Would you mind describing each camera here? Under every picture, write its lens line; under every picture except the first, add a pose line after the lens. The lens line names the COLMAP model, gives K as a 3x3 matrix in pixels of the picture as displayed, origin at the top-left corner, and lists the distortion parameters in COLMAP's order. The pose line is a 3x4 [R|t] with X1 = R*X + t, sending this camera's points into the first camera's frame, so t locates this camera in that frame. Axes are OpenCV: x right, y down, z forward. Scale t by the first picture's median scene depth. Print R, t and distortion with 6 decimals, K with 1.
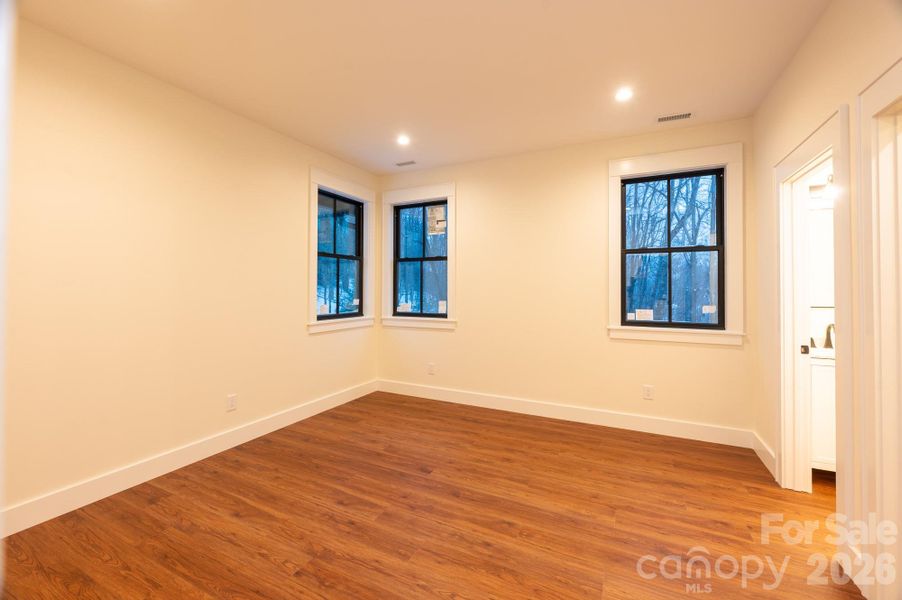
lens RADIAL K [[366.3, 0, 453.7], [0, 366.3, 287.5], [0, 0, 1]] dist [-0.002771, -0.000384]
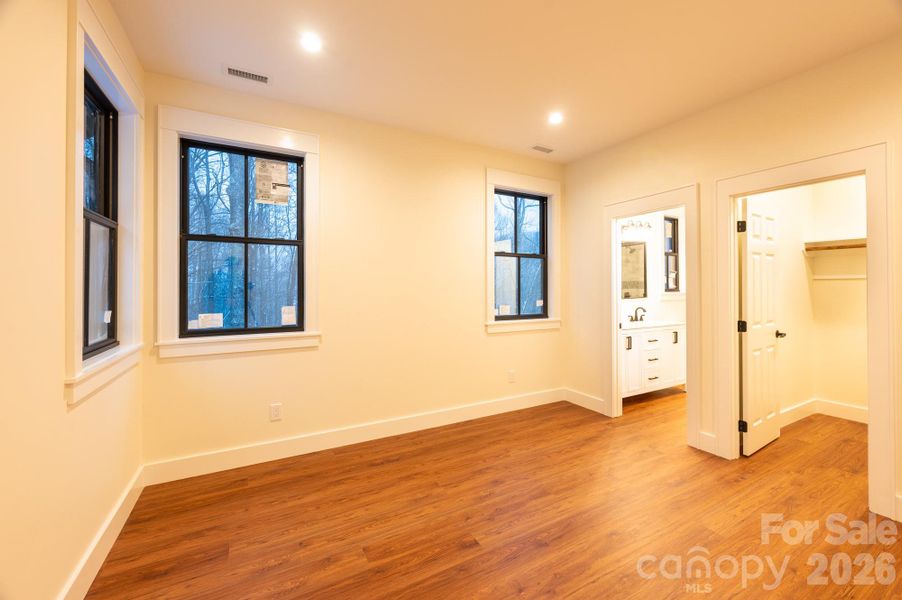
lens RADIAL K [[366.3, 0, 453.7], [0, 366.3, 287.5], [0, 0, 1]] dist [-0.002771, -0.000384]
pose [[0.568422, -0.002699, 0.822732, -0.554995], [-0.002569, 0.999984, 0.005055, -0.002406], [-0.822733, -0.004988, 0.568406, 0.510731]]
